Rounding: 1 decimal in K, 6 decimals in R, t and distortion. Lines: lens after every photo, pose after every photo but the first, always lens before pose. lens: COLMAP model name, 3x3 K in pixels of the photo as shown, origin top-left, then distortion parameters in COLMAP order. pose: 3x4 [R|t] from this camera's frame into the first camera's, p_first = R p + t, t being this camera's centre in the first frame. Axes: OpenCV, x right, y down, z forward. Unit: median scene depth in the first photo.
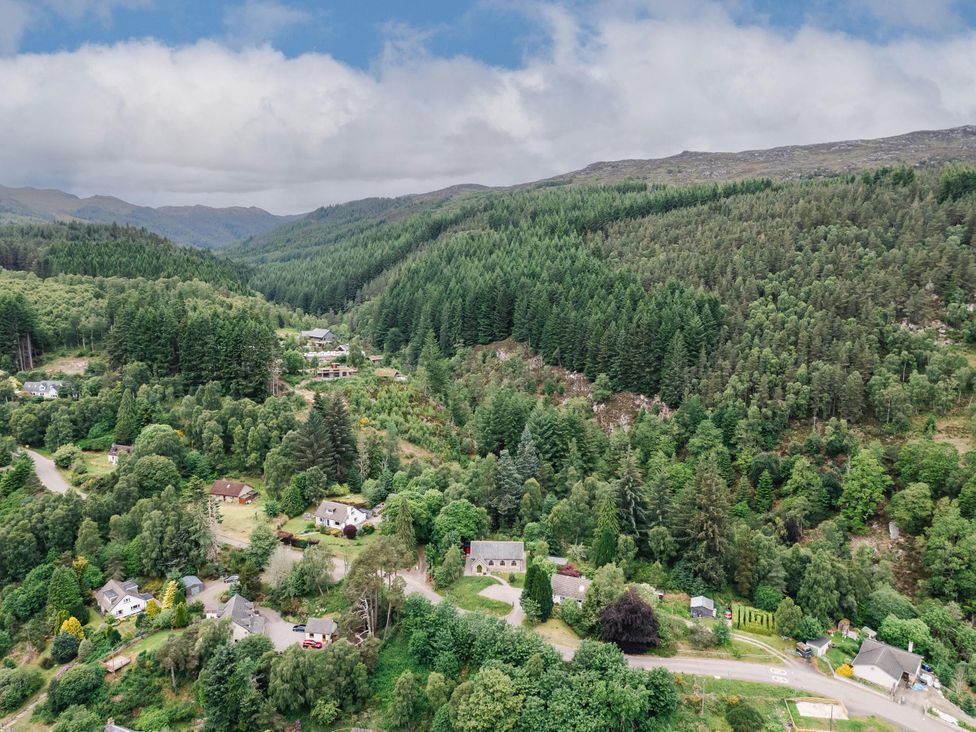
lens RADIAL K [[724.2, 0, 489.1], [0, 724.2, 367.5], [0, 0, 1]] dist [-0.050976, -0.000024]
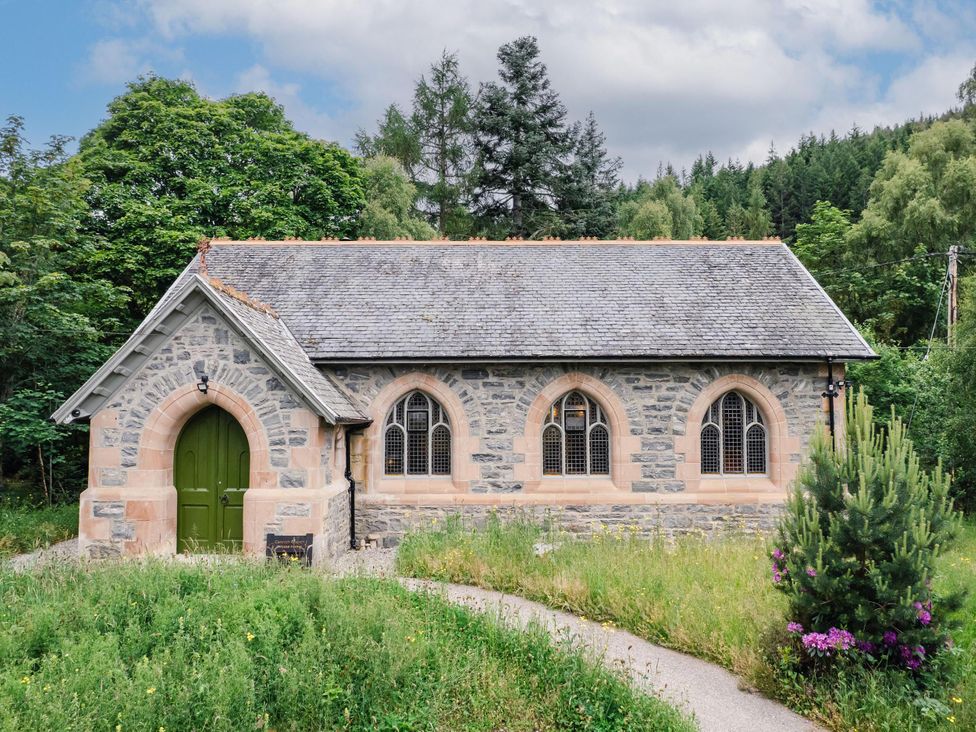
lens RADIAL K [[724.2, 0, 487.4], [0, 724.2, 365.0], [0, 0, 1]] dist [-0.050976, -0.000024]
pose [[0.999559, -0.002526, 0.029585, 0.007788], [0.009391, 0.972121, -0.234291, 0.283116], [-0.028169, 0.234465, 0.971716, 0.935748]]
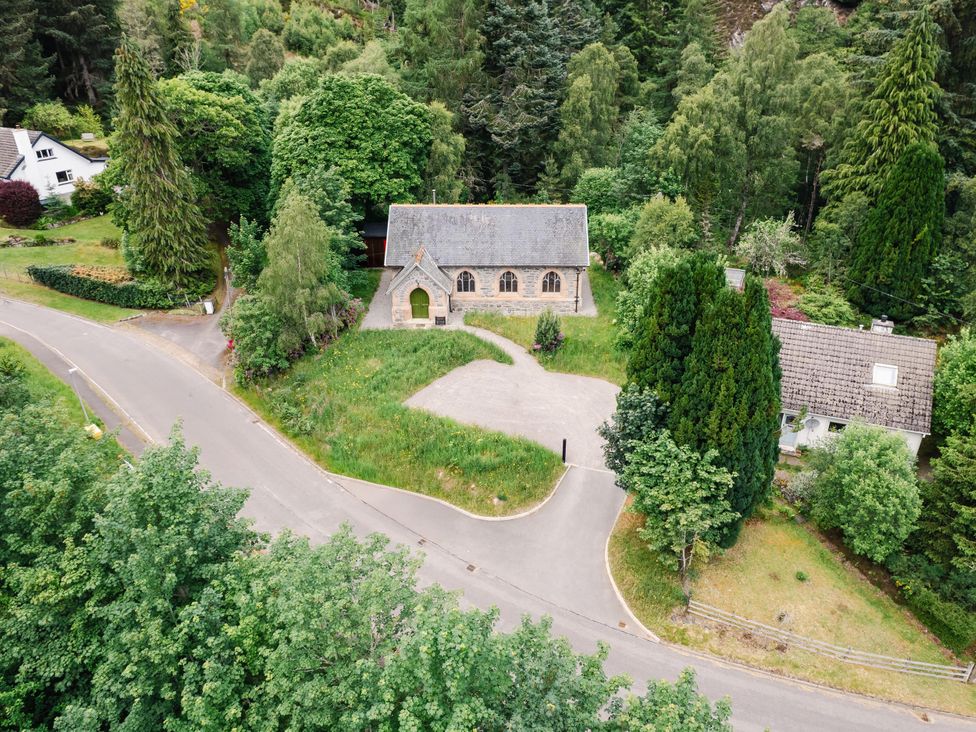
lens RADIAL K [[724.2, 0, 487.8], [0, 724.2, 366.1], [0, 0, 1]] dist [-0.050976, -0.000024]
pose [[0.999913, -0.011802, 0.005853, 0.009155], [0.009475, 0.952963, 0.302940, 0.221724], [-0.009153, -0.302858, 0.952992, 0.743939]]
